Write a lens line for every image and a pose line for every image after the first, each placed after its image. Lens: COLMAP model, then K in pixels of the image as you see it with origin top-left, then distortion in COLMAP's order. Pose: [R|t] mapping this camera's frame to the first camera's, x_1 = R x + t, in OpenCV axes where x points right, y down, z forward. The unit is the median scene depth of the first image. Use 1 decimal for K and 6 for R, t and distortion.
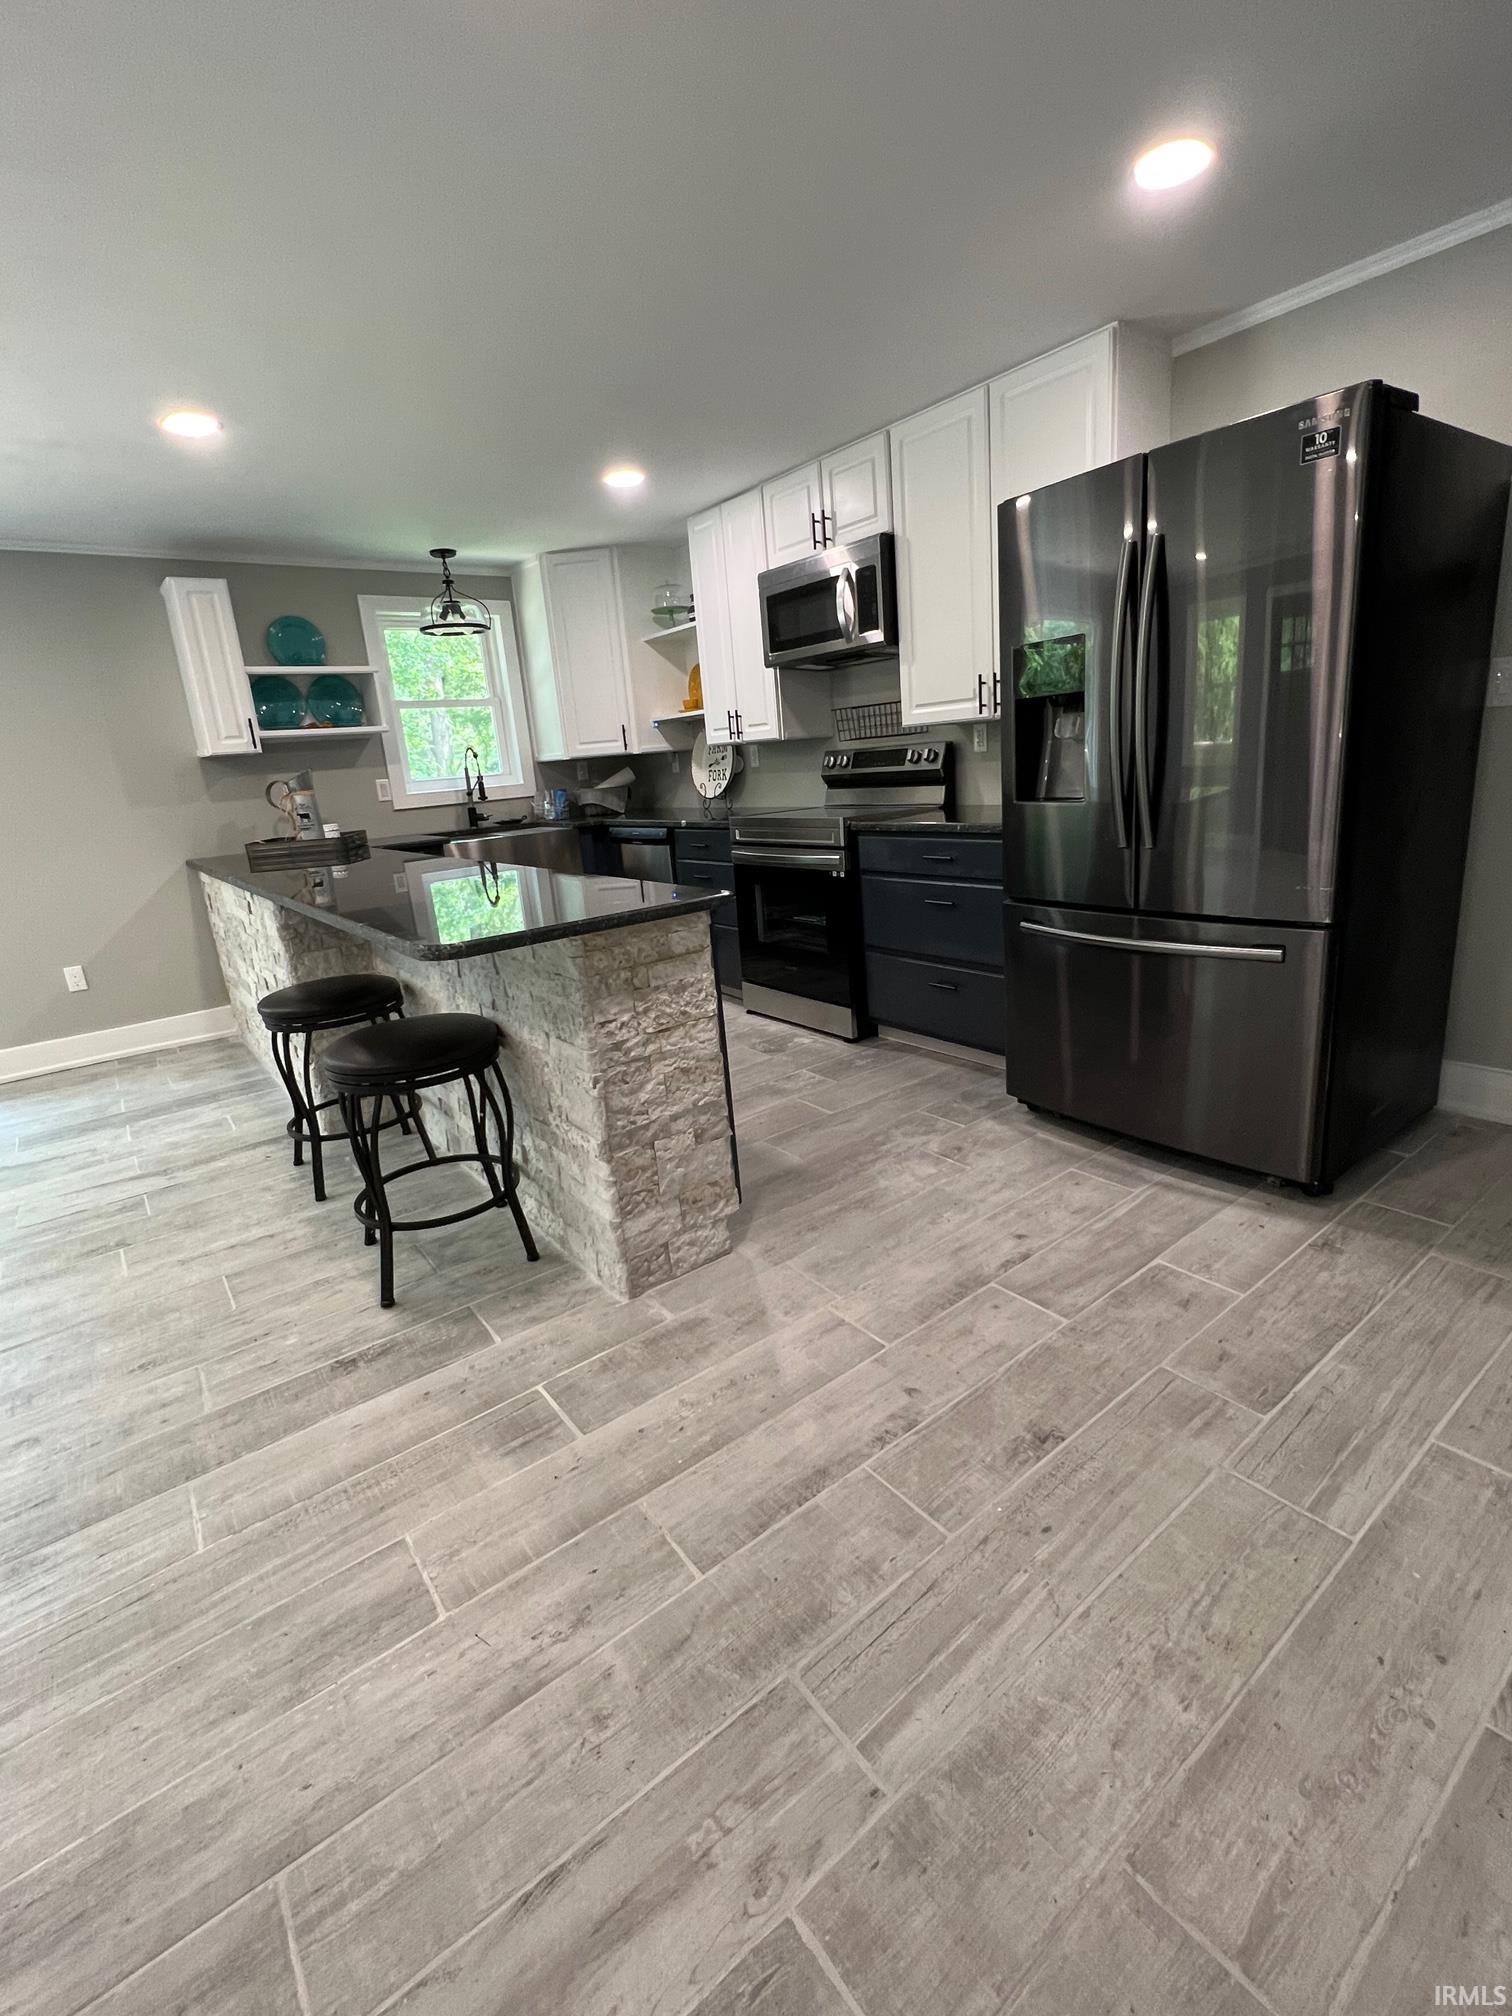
lens RADIAL K [[910.6, 0, 761.0], [0, 910.6, 1002.4], [0, 0, 1]] dist [-0.004140, 0.002007]
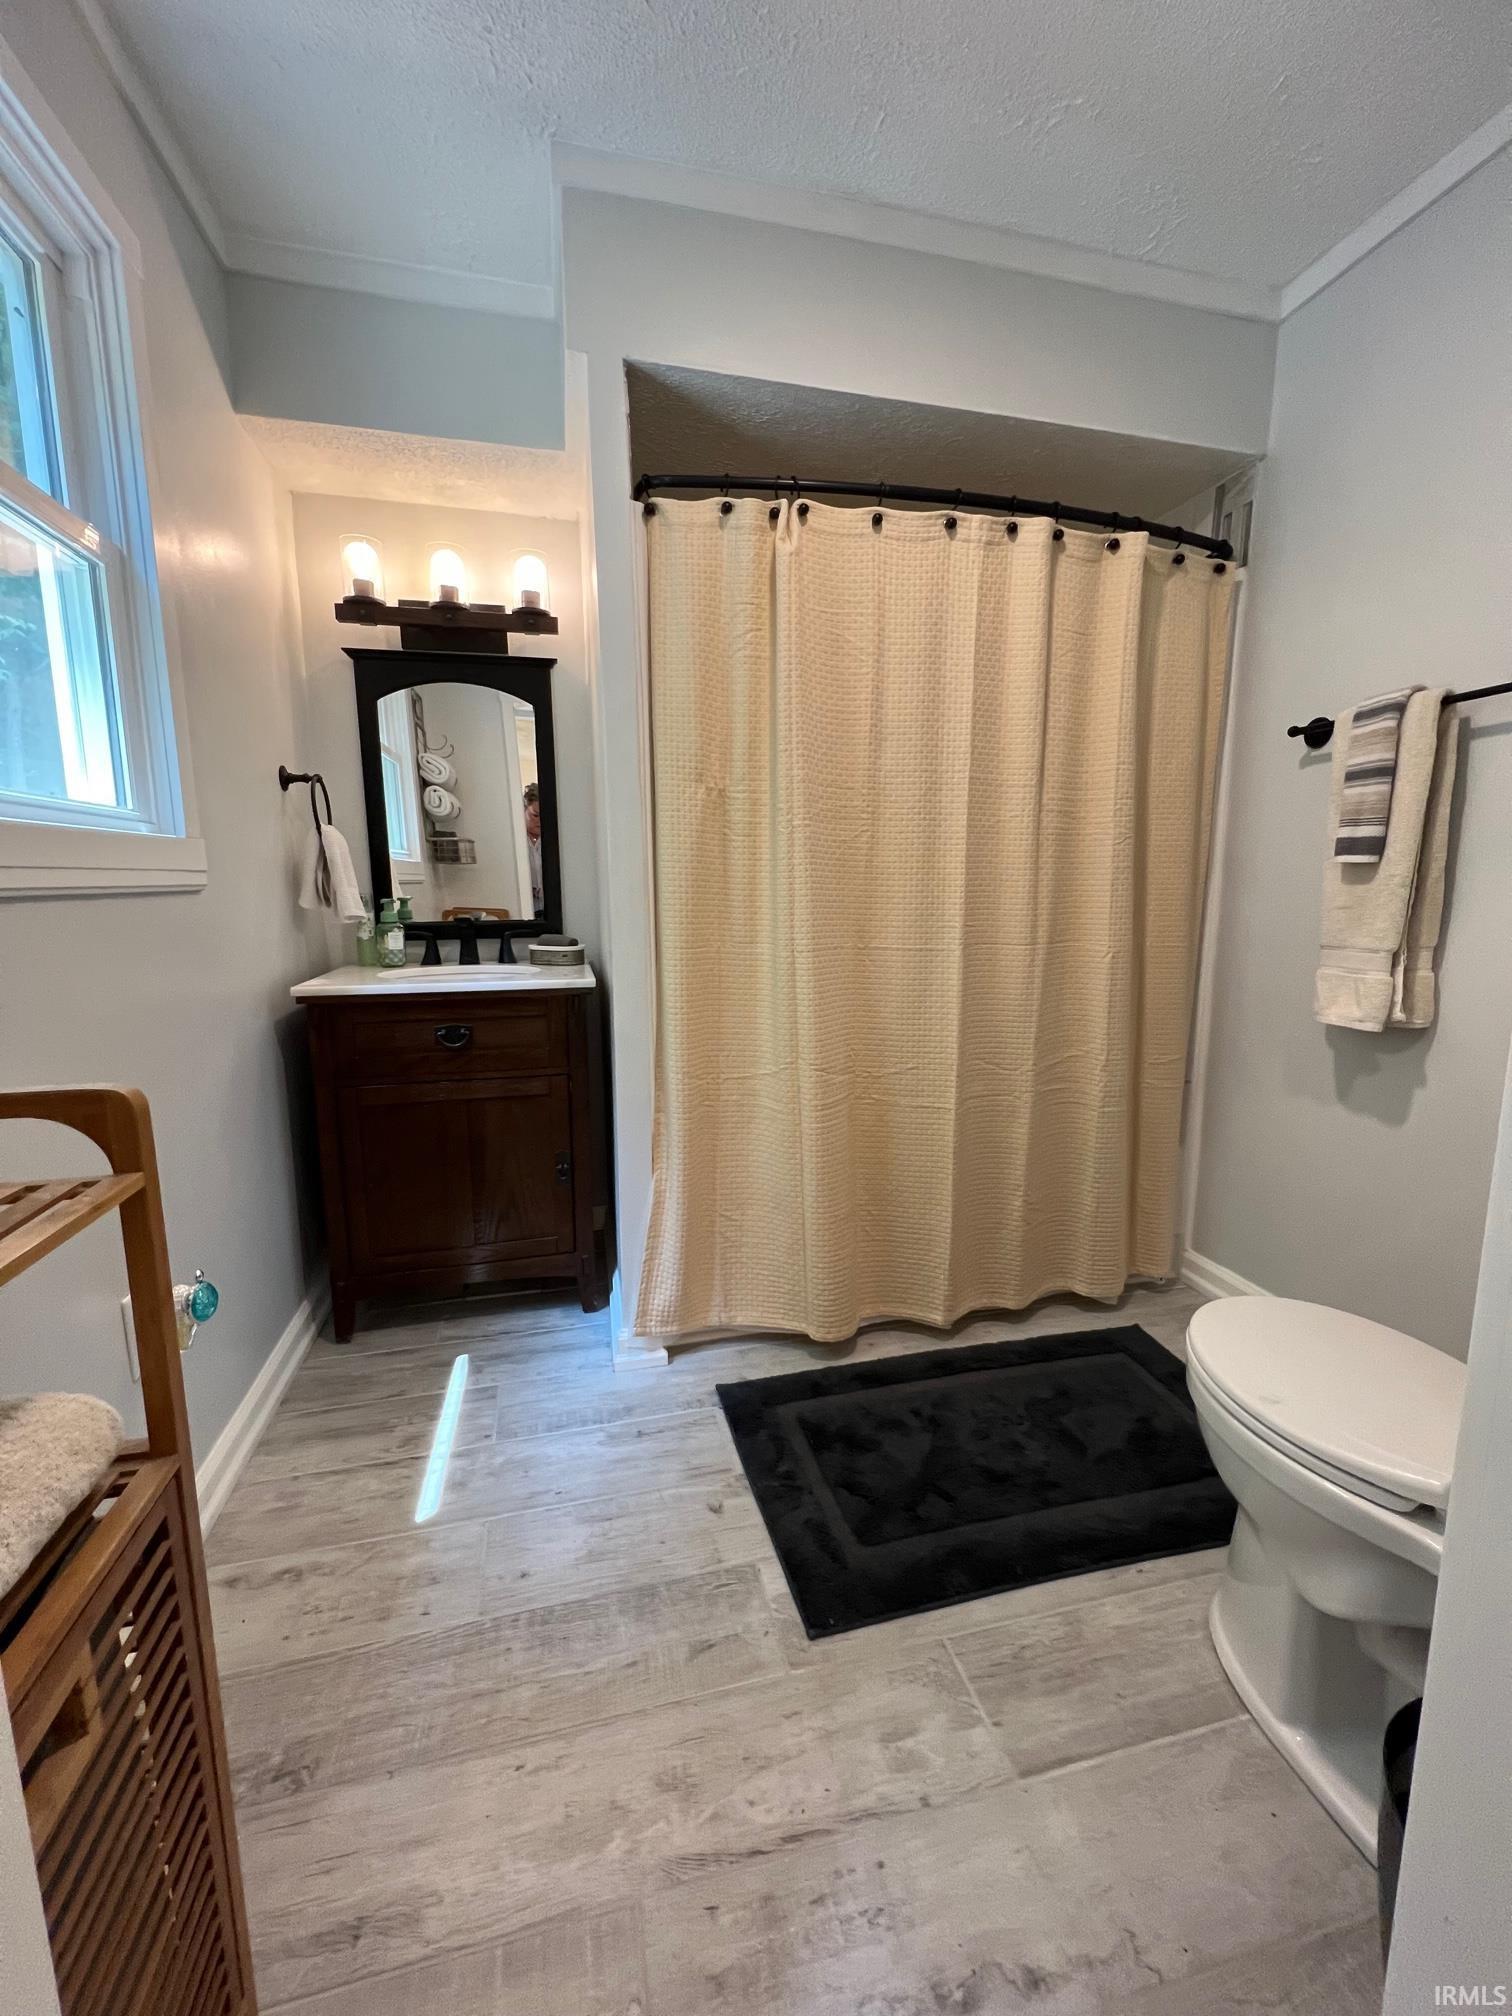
lens RADIAL K [[807.6, 0, 759.3], [0, 807.6, 1001.9], [0, 0, 1]] dist [-0.000350, -0.000466]
pose [[0.911060, 0.131258, -0.390821, 0.194964], [-0.170100, 0.983192, -0.066322, 0.069093], [0.375547, 0.126902, 0.918074, -0.162024]]
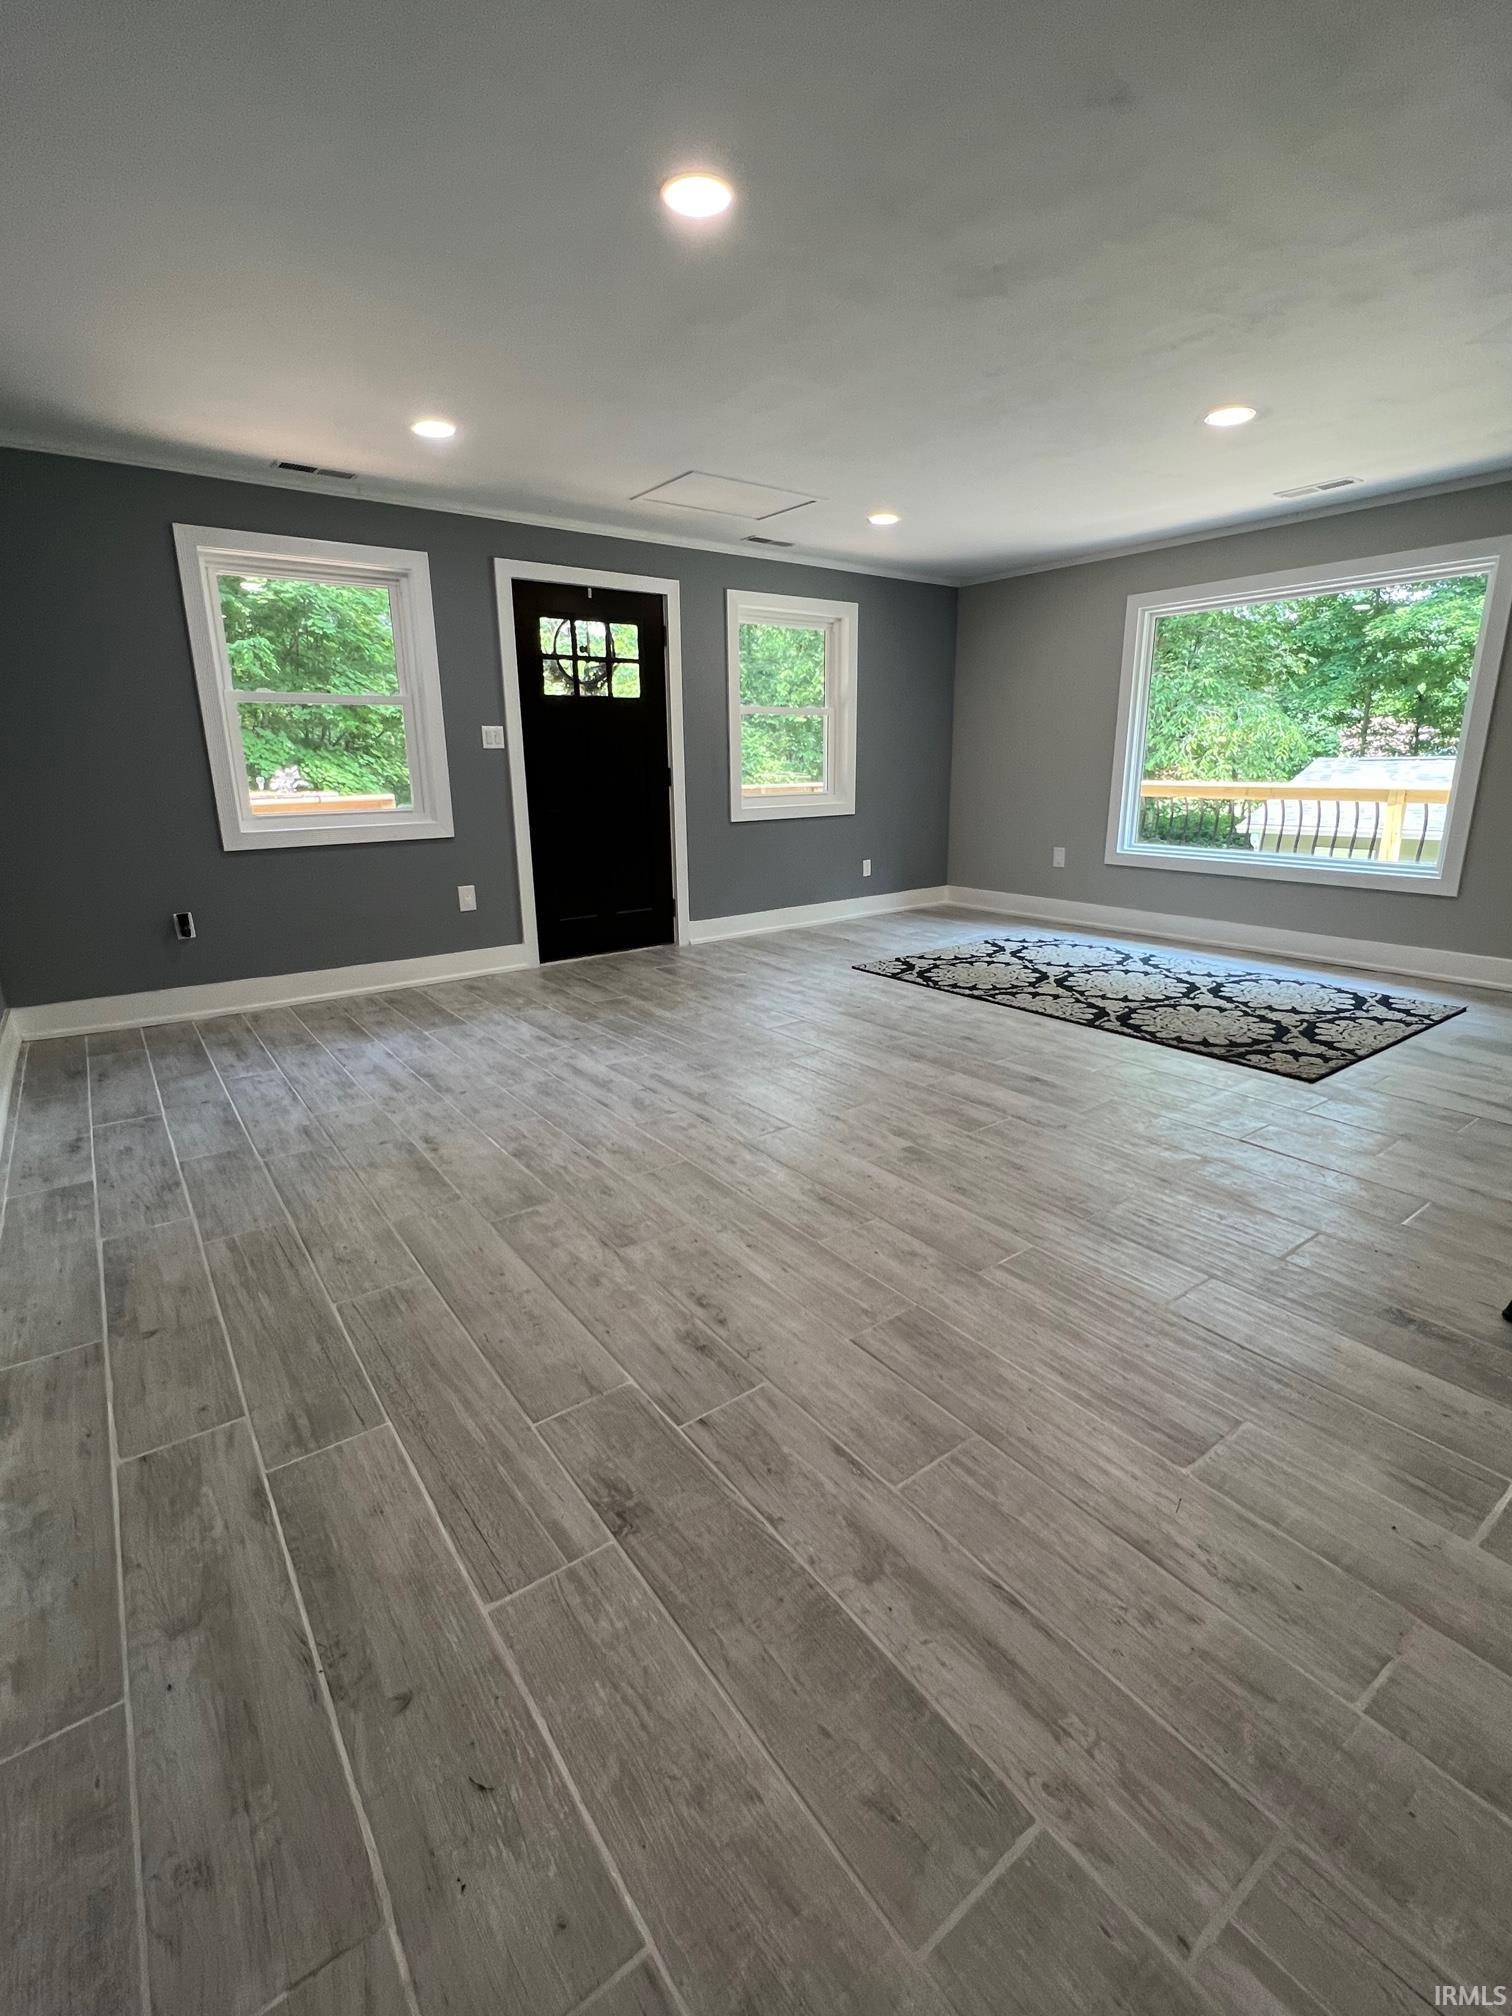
lens RADIAL K [[910.6, 0, 759.9], [0, 910.6, 1003.9], [0, 0, 1]] dist [-0.004140, 0.002007]
pose [[-0.011856, 0.334543, -0.942306, 0.301316], [-0.253749, 0.910517, 0.326450, -0.037281], [0.967198, 0.242979, 0.074095, 0.175046]]
